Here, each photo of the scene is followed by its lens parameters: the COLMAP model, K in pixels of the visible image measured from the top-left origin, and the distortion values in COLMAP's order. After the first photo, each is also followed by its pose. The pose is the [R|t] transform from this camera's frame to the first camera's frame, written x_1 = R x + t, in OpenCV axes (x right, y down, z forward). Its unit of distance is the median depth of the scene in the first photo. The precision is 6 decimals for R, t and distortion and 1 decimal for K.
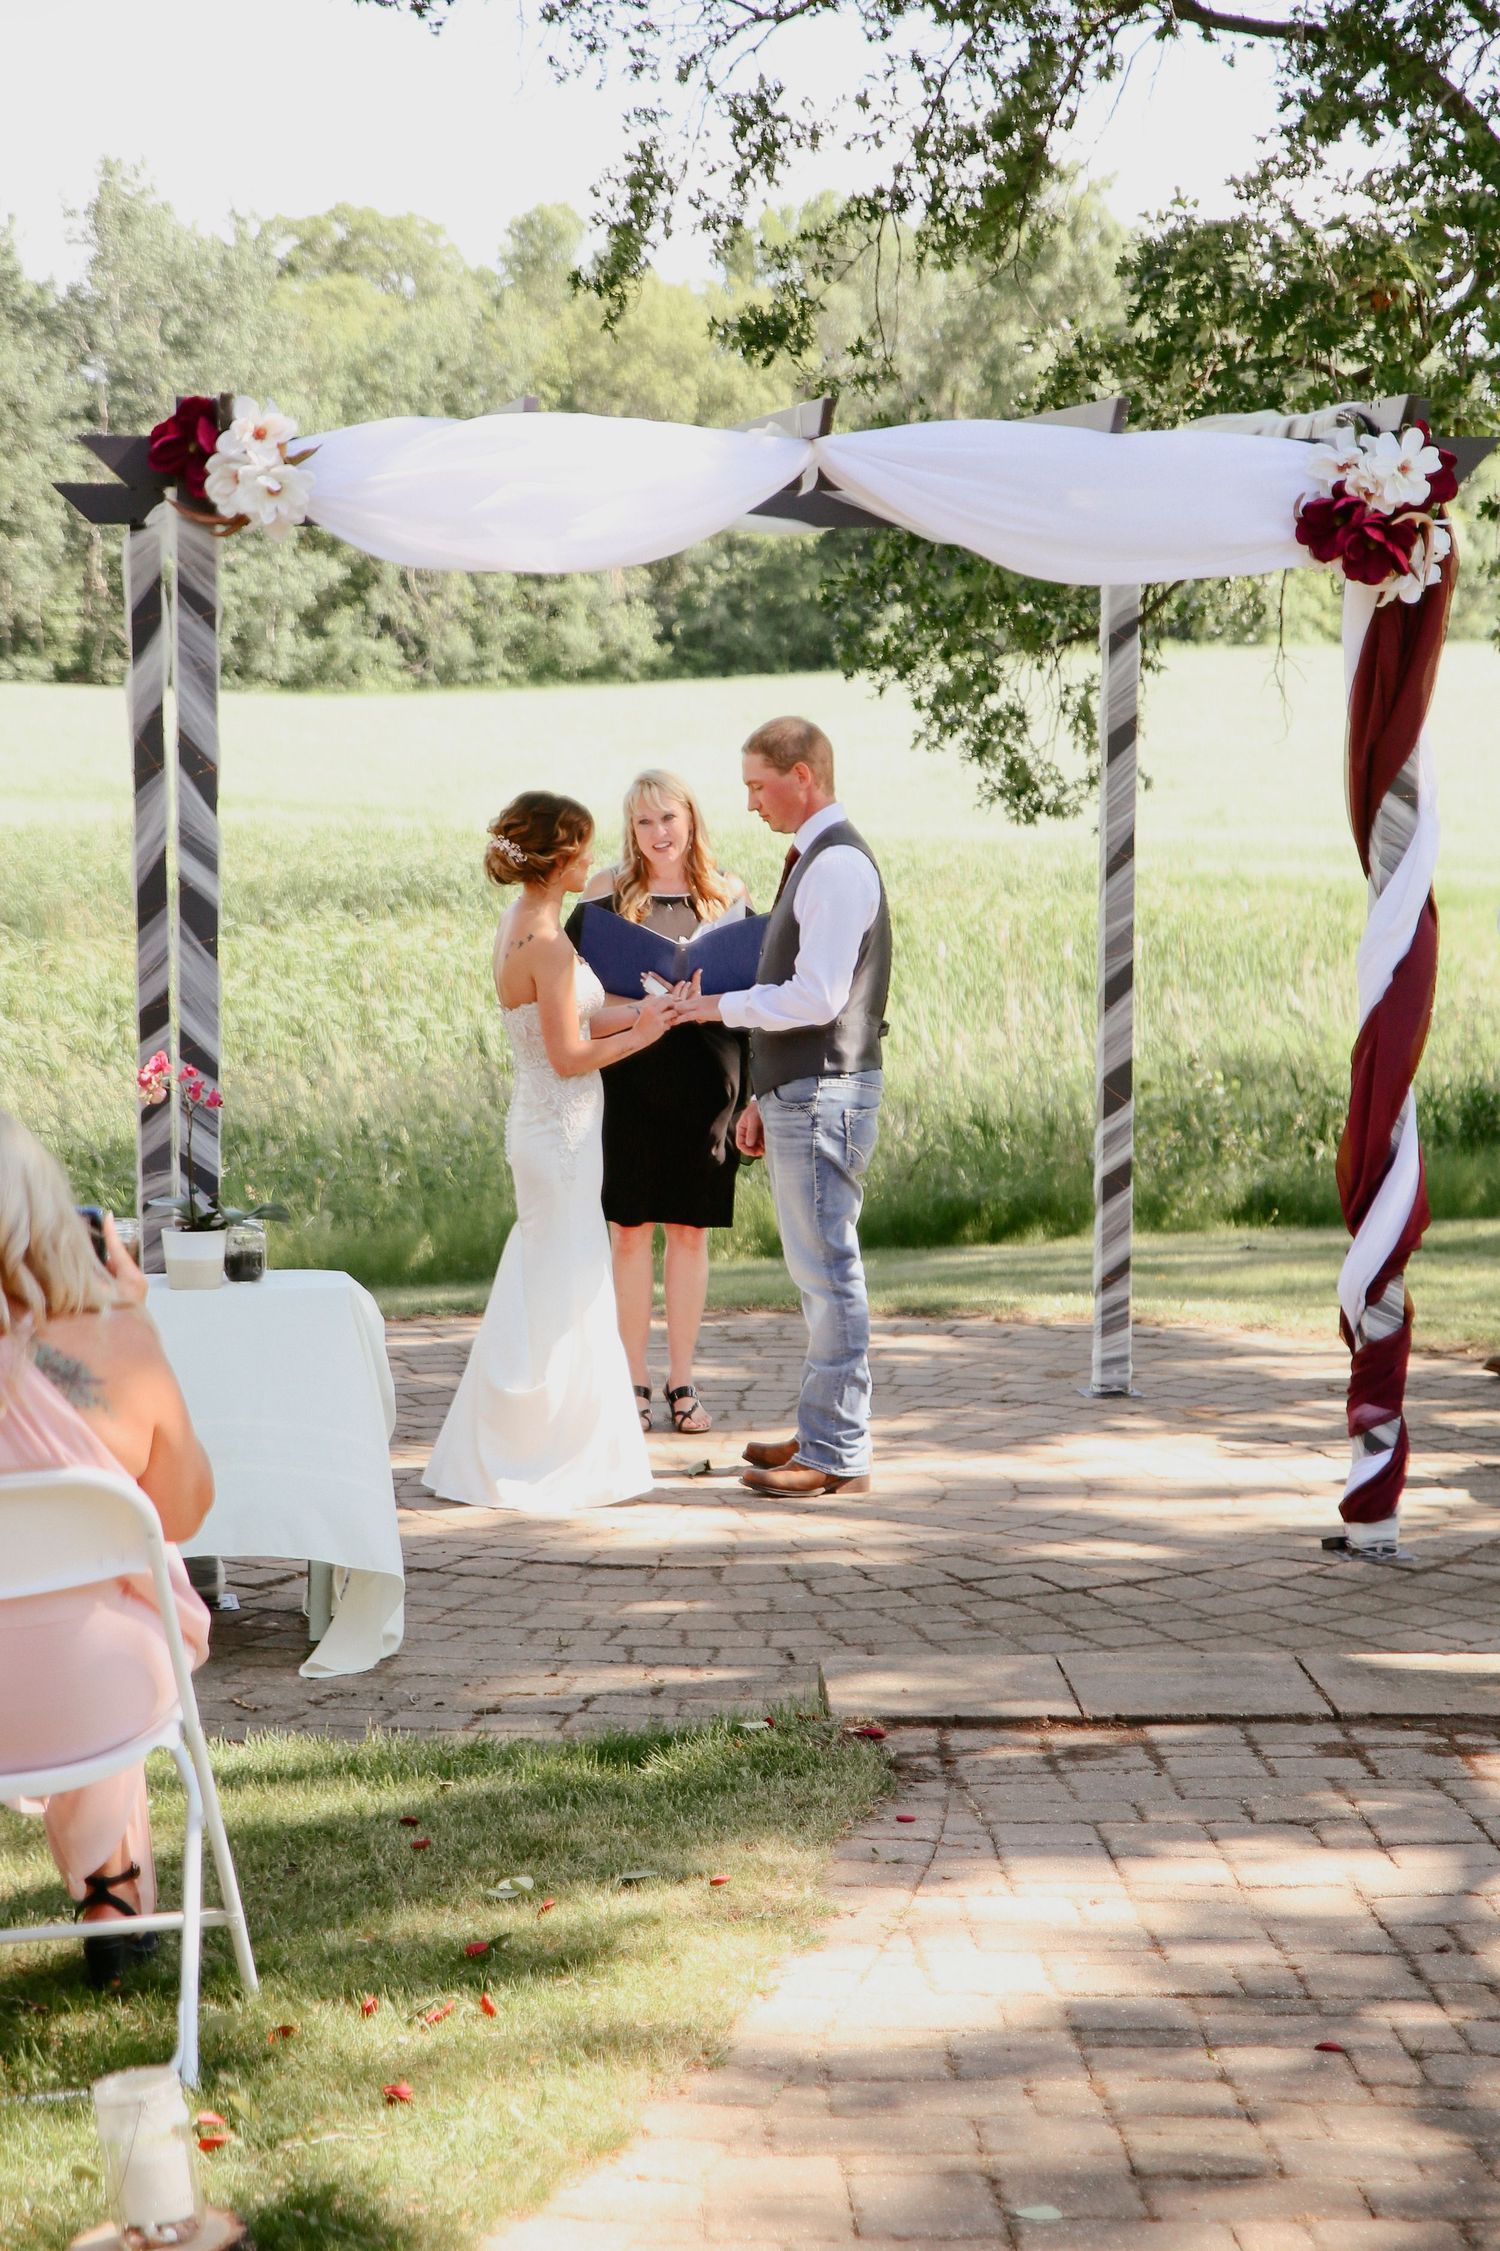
lens RADIAL K [[5062.4, 0, 794.7], [0, 5062.4, 1141.9], [0, 0, 1]] dist [0.250529, 0.000000]
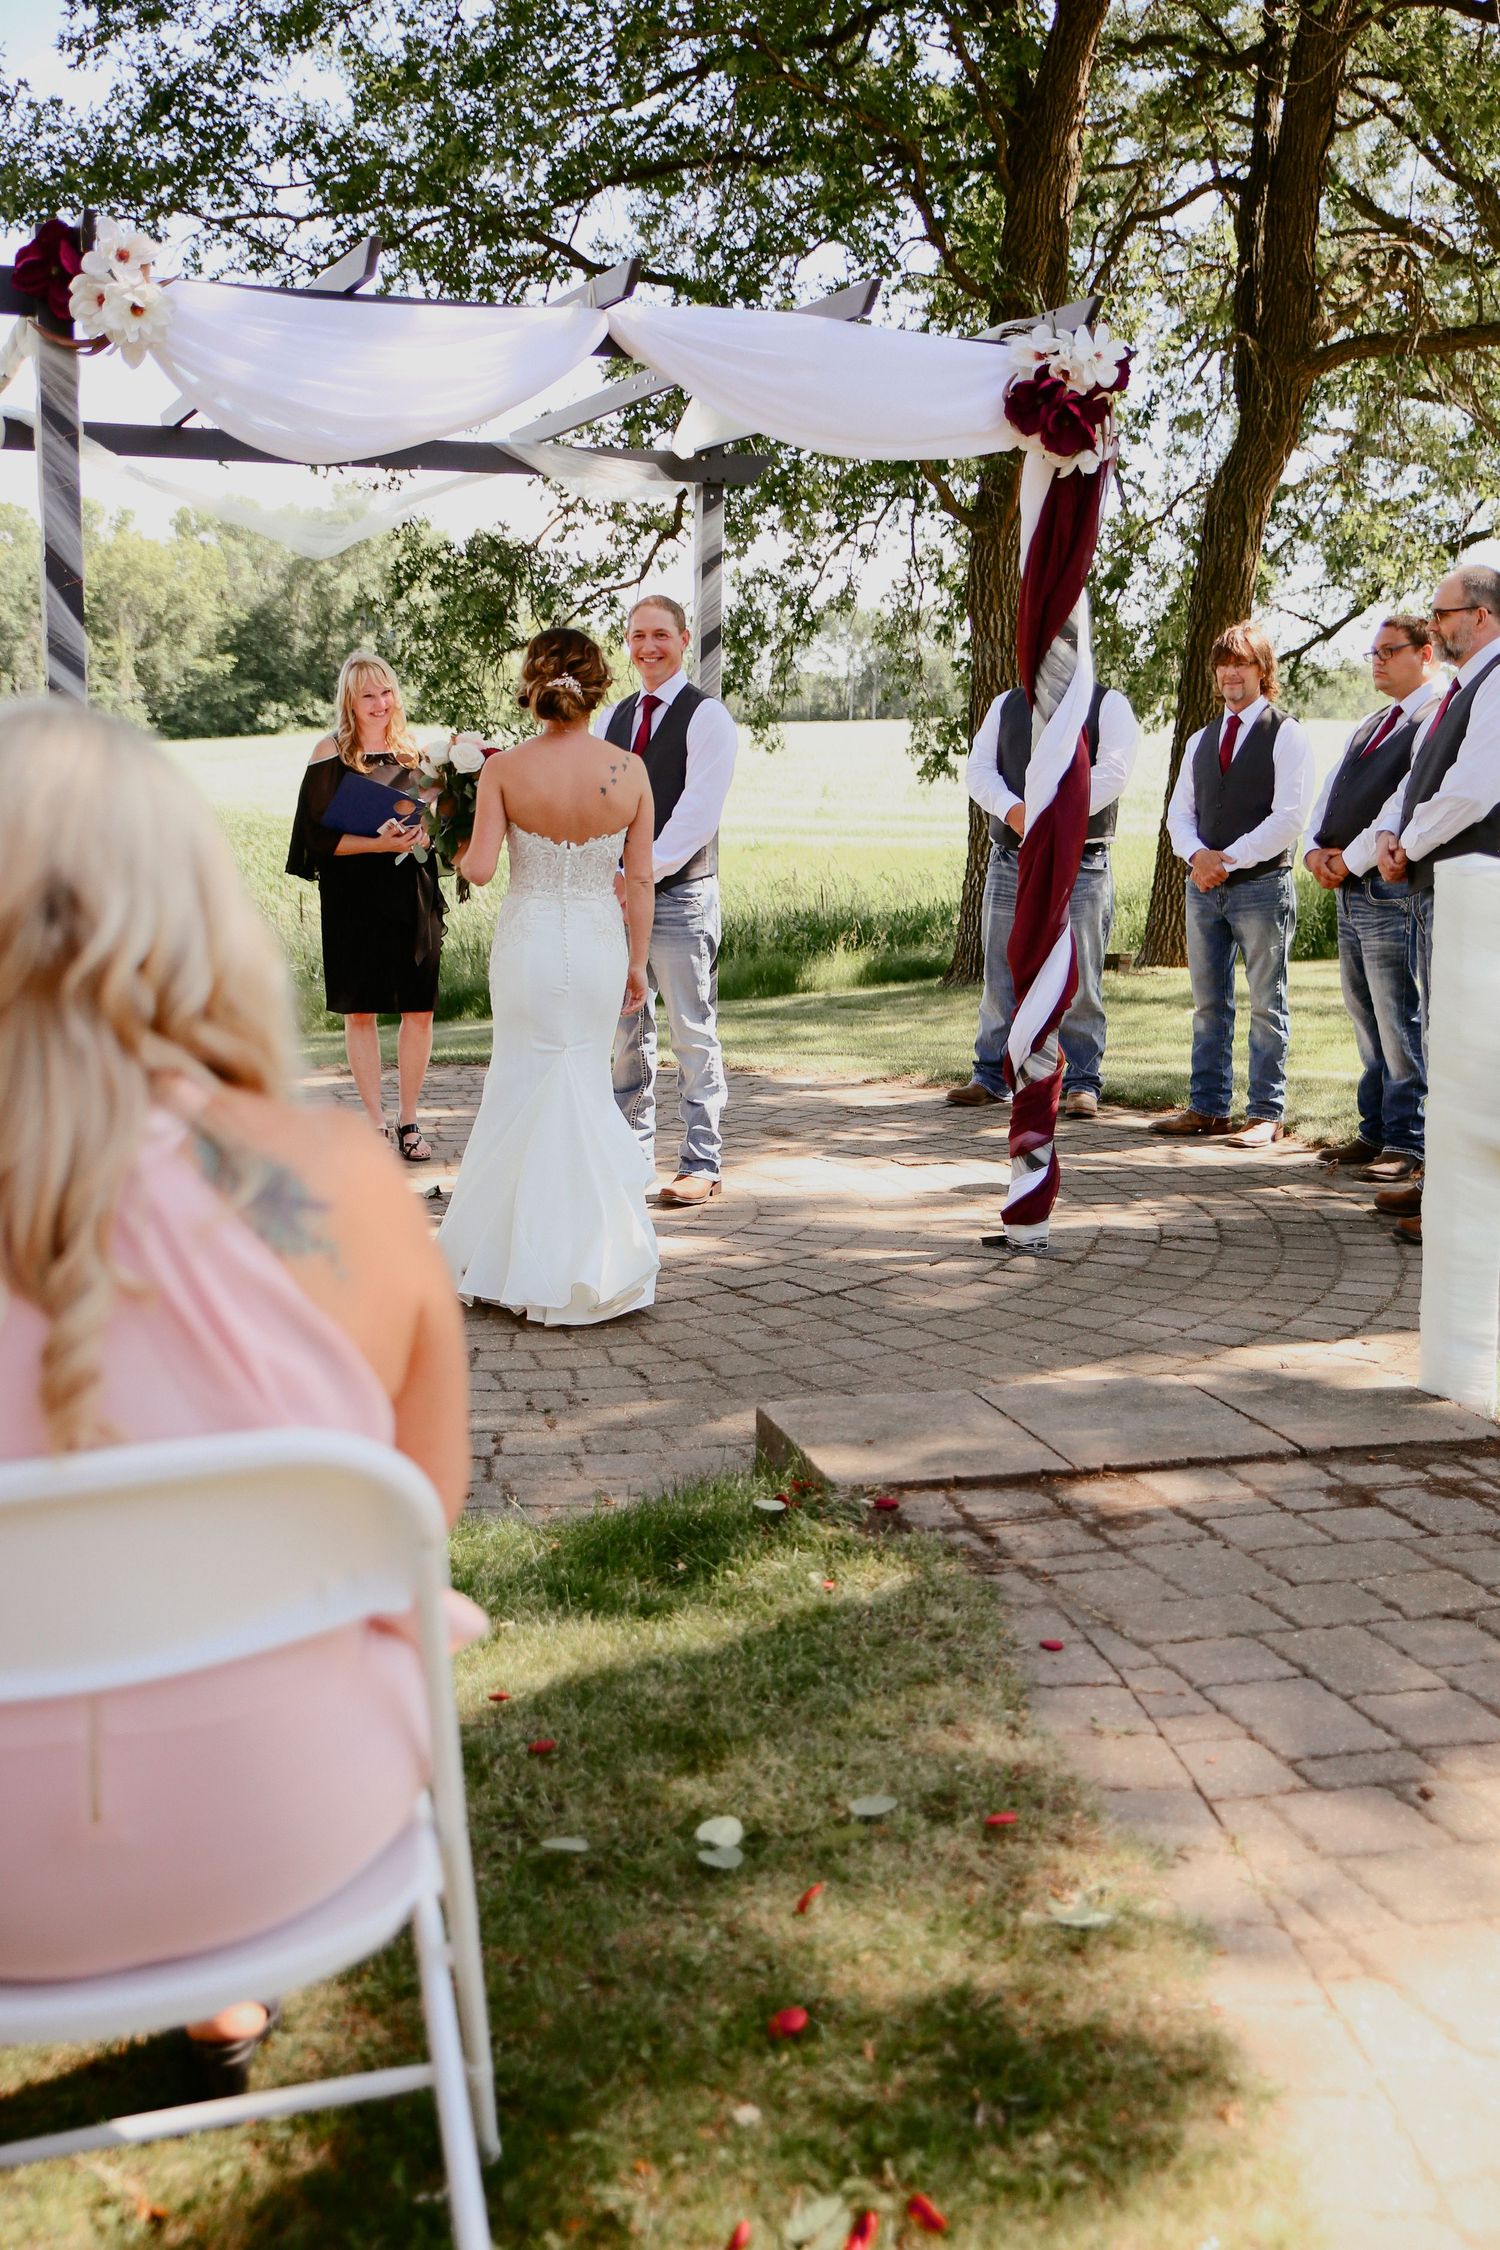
lens RADIAL K [[2337.4, 0, 731.2], [0, 2337.4, 1129.8], [0, 0, 1]] dist [-0.004458, 0.000000]
pose [[0.974886, -0.028592, 0.220861, -0.088424], [0.014063, 0.997648, 0.067080, 0.011406], [-0.222259, -0.062289, 0.972996, 0.458790]]
